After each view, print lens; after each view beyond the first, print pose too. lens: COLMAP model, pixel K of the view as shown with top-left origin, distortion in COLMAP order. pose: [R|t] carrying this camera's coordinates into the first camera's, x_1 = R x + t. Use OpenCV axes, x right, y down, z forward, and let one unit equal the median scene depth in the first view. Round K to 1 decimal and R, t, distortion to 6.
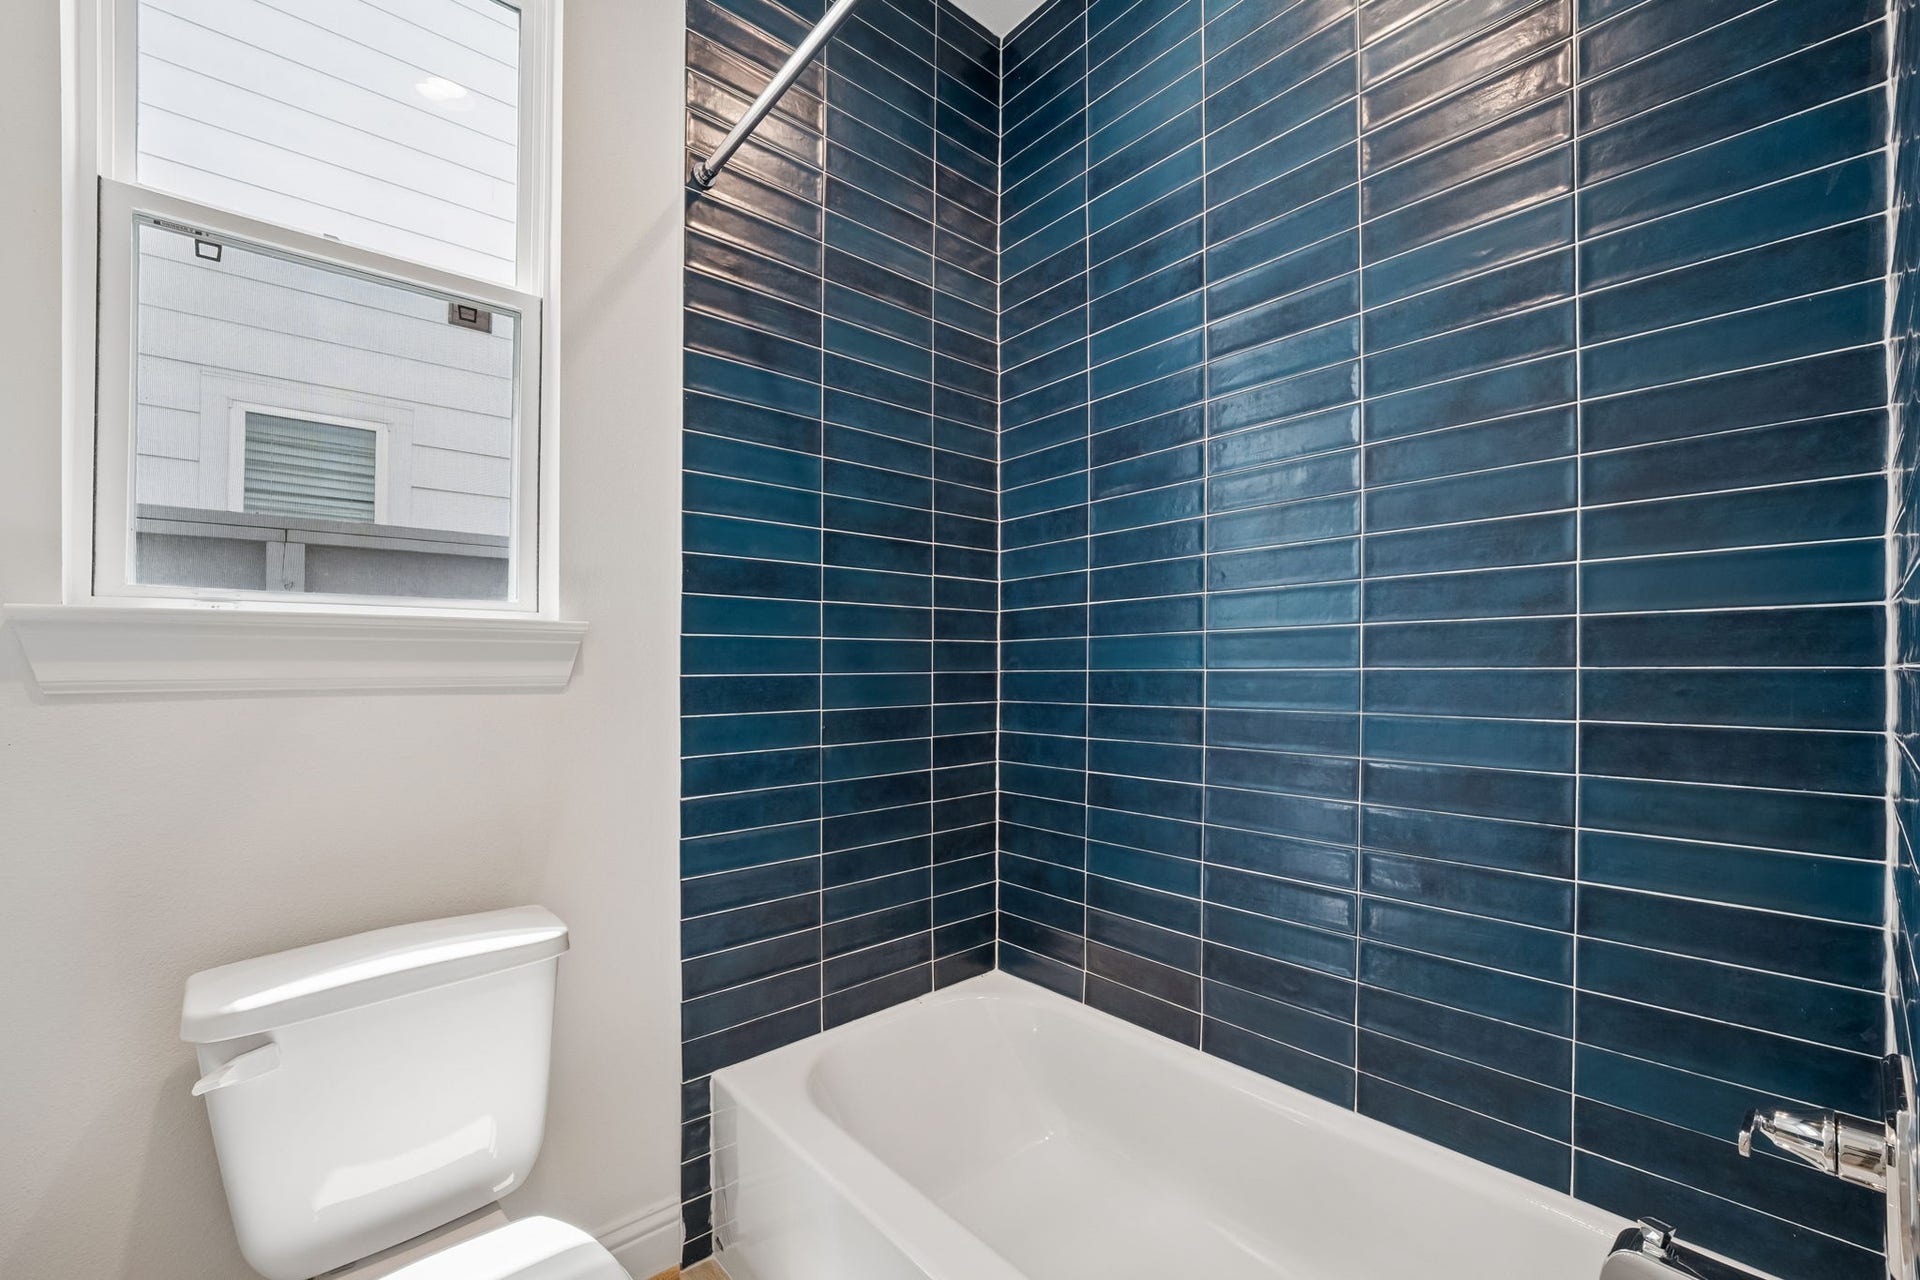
lens RADIAL K [[773.2, 0, 964.2], [0, 773.2, 654.4], [0, 0, 1]] dist [0.013358, -0.000627]
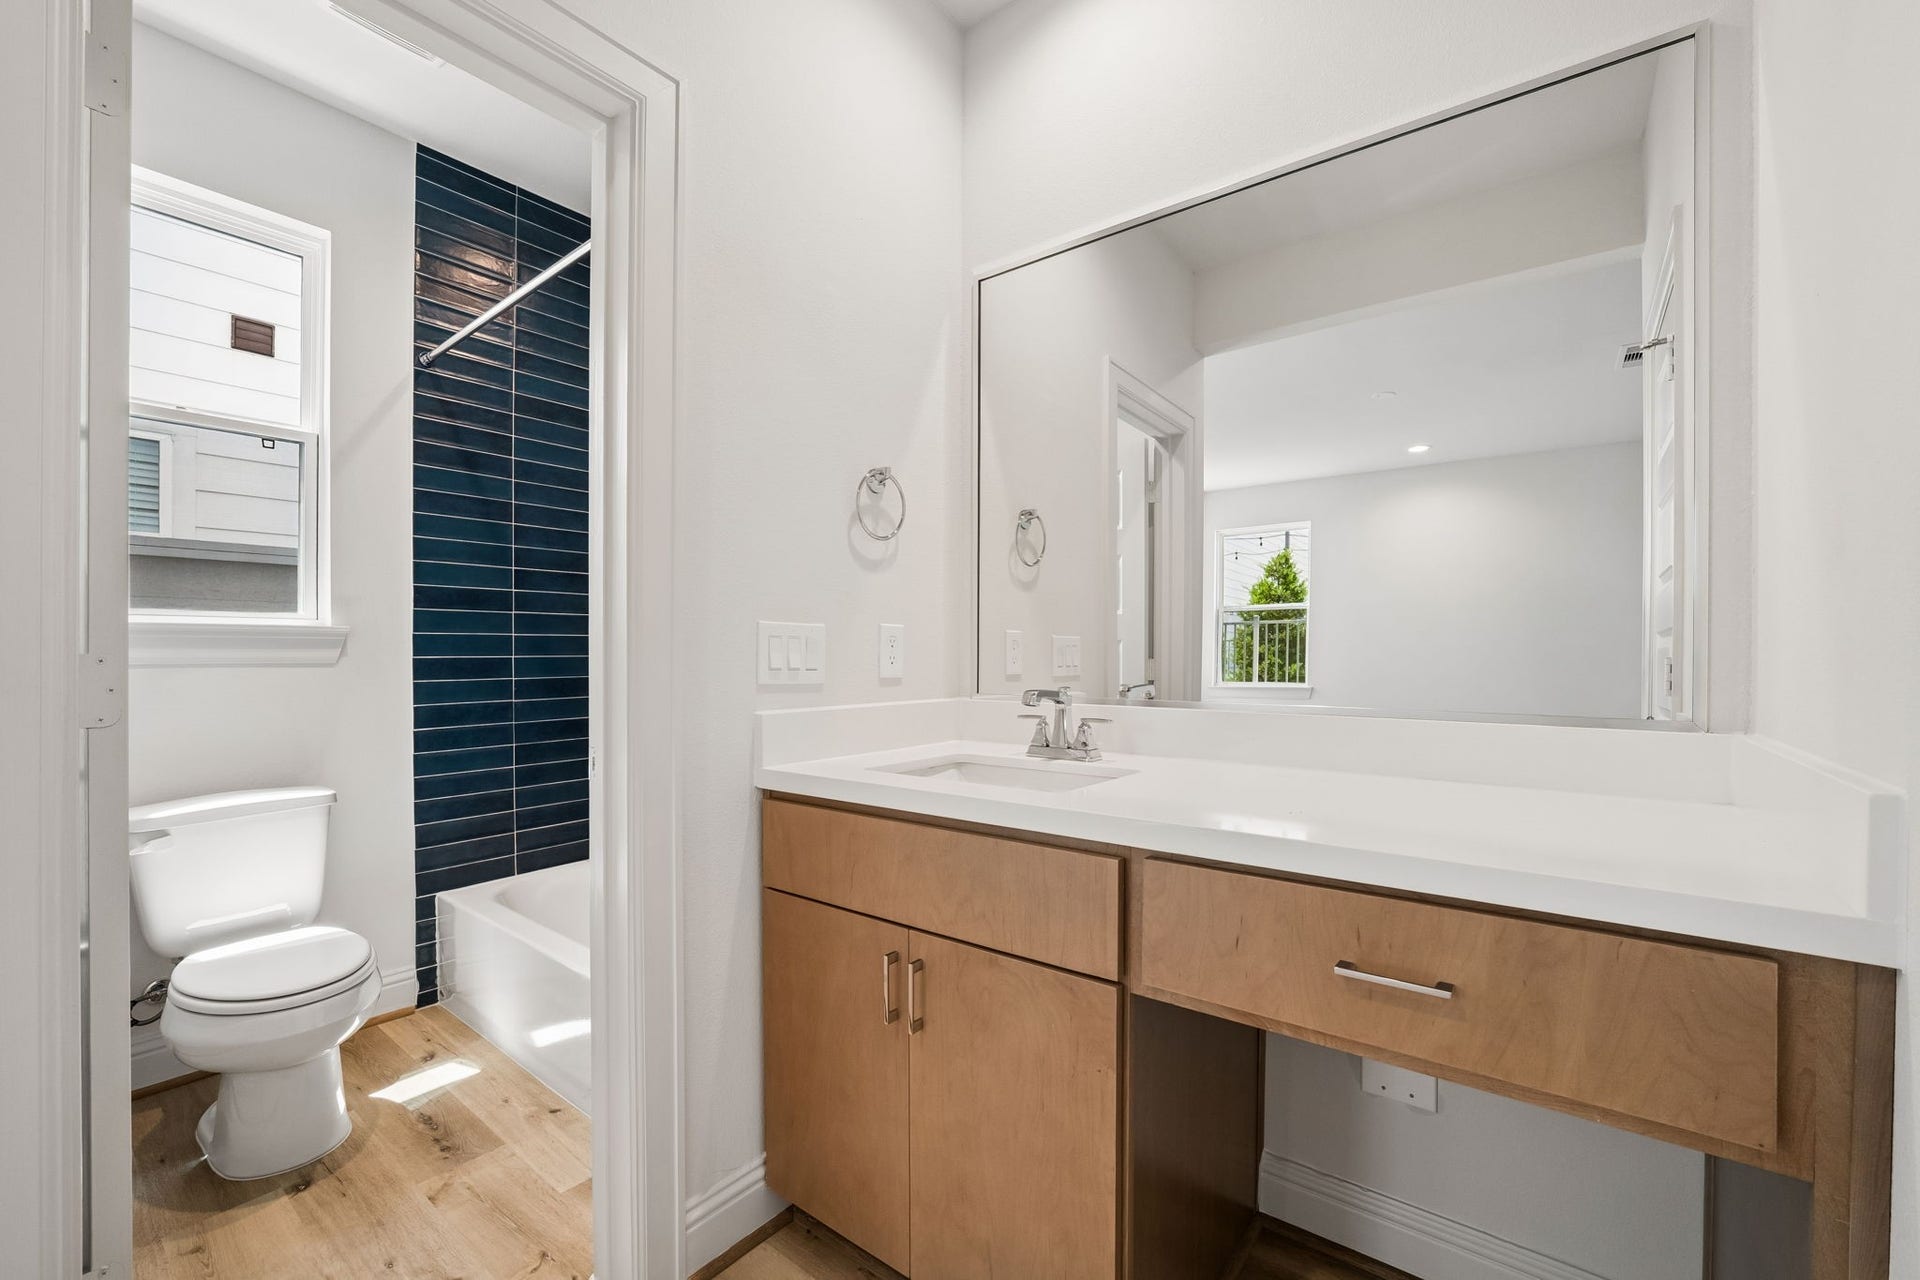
lens RADIAL K [[773.2, 0, 948.4], [0, 773.2, 649.1], [0, 0, 1]] dist [0.013358, -0.000627]
pose [[0.985750, -0.001494, 0.168209, 0.493648], [0.000150, 0.999968, 0.008004, -0.003596], [-0.168216, -0.007864, 0.985719, -0.858986]]
